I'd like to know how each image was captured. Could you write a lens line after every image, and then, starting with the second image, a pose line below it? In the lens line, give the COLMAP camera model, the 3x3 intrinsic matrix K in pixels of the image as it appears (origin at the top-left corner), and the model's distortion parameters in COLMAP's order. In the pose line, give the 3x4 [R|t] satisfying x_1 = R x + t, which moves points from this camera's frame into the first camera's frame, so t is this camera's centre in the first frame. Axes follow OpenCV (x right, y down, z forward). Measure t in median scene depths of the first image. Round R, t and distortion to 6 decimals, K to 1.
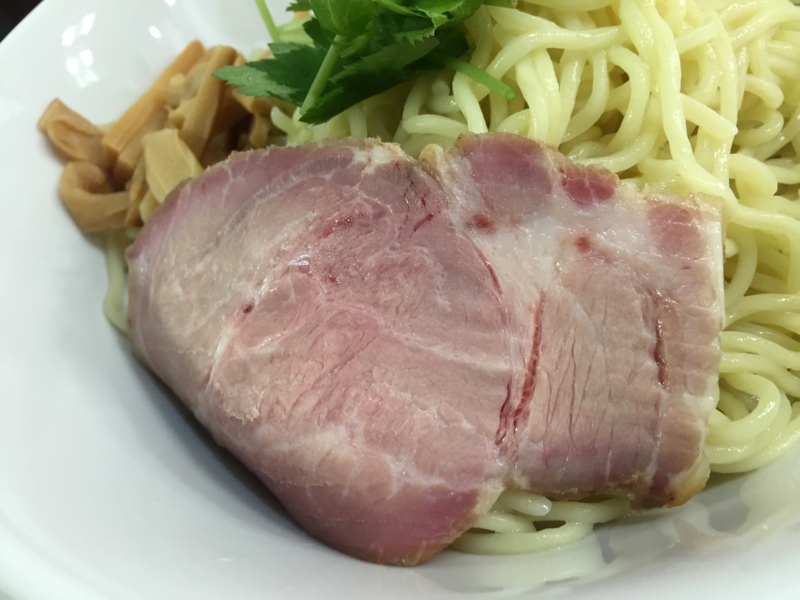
lens RADIAL K [[744.6, 0, 400.0], [0, 744.6, 300.0], [0, 0, 1]] dist [0.007692, 0.002155]
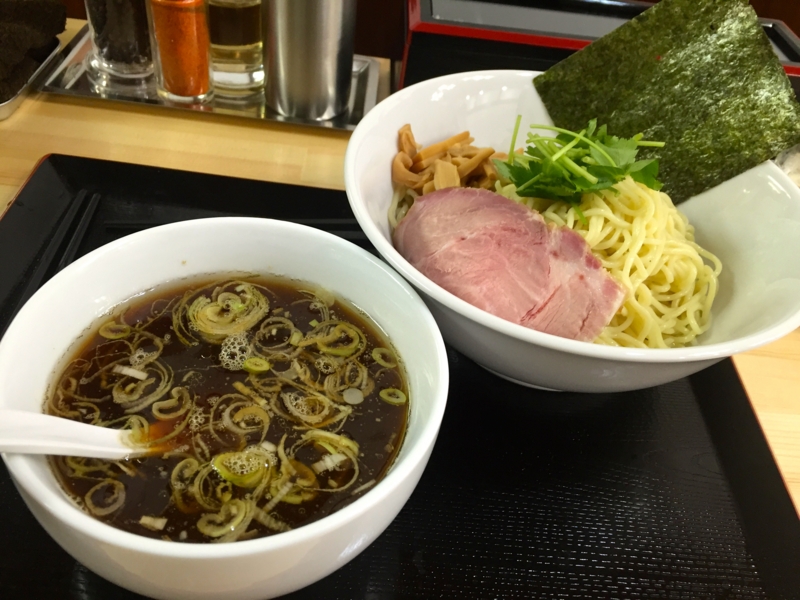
lens RADIAL K [[677.0, 0, 400.0], [0, 677.0, 300.0], [0, 0, 1]] dist [0.009650, 0.000683]
pose [[0.847391, 0.530467, -0.023105, -0.239272], [-0.530336, 0.843451, -0.085638, 0.573532], [-0.025940, 0.084822, 0.996058, -1.549038]]
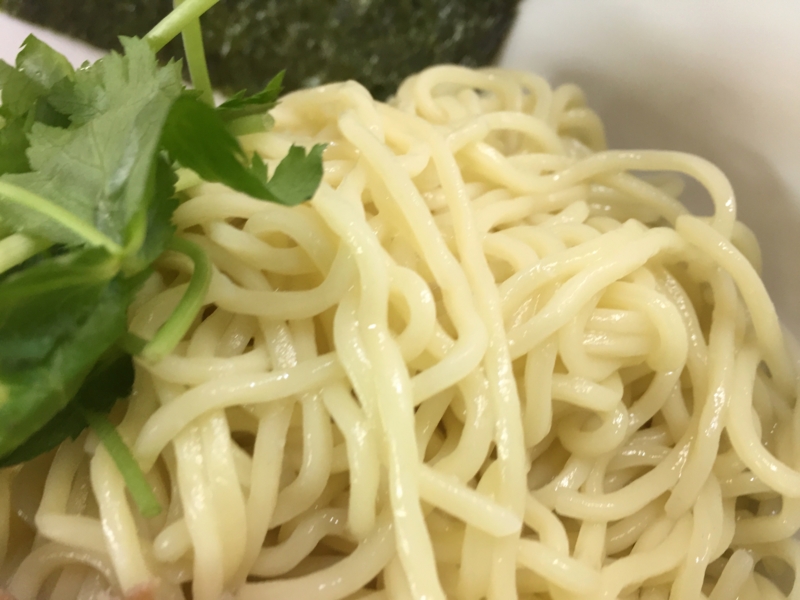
lens RADIAL K [[744.6, 0, 400.0], [0, 744.6, 300.0], [0, 0, 1]] dist [0.007692, 0.002155]
pose [[0.994429, -0.104605, -0.012971, 0.382663], [0.105040, 0.993689, 0.039363, -0.453870], [0.008772, -0.040506, 0.999141, 0.369652]]
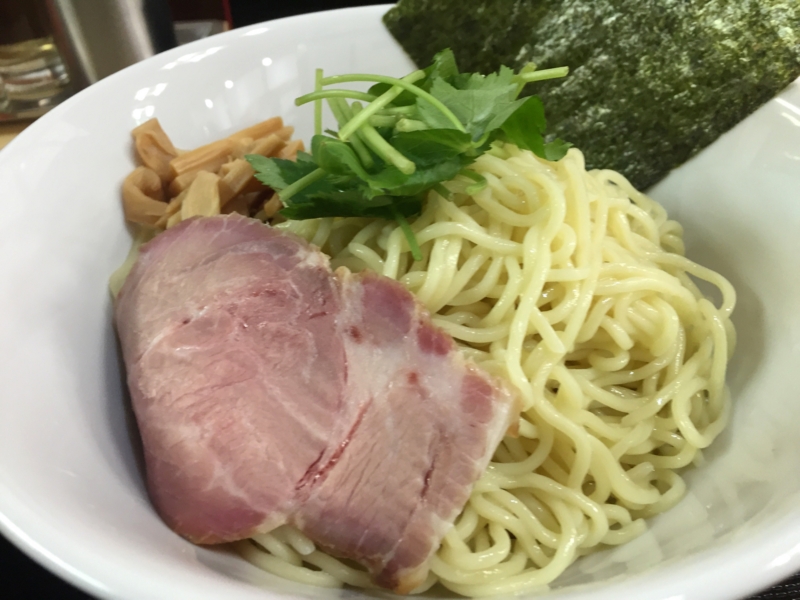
lens RADIAL K [[717.4, 0, 400.0], [0, 717.4, 300.0], [0, 0, 1]] dist [0.010913, -0.018556]
pose [[0.908718, 0.407153, -0.091972, 0.267859], [-0.414869, 0.905266, -0.091521, -0.069373], [0.045996, 0.121323, 0.991547, -0.293076]]
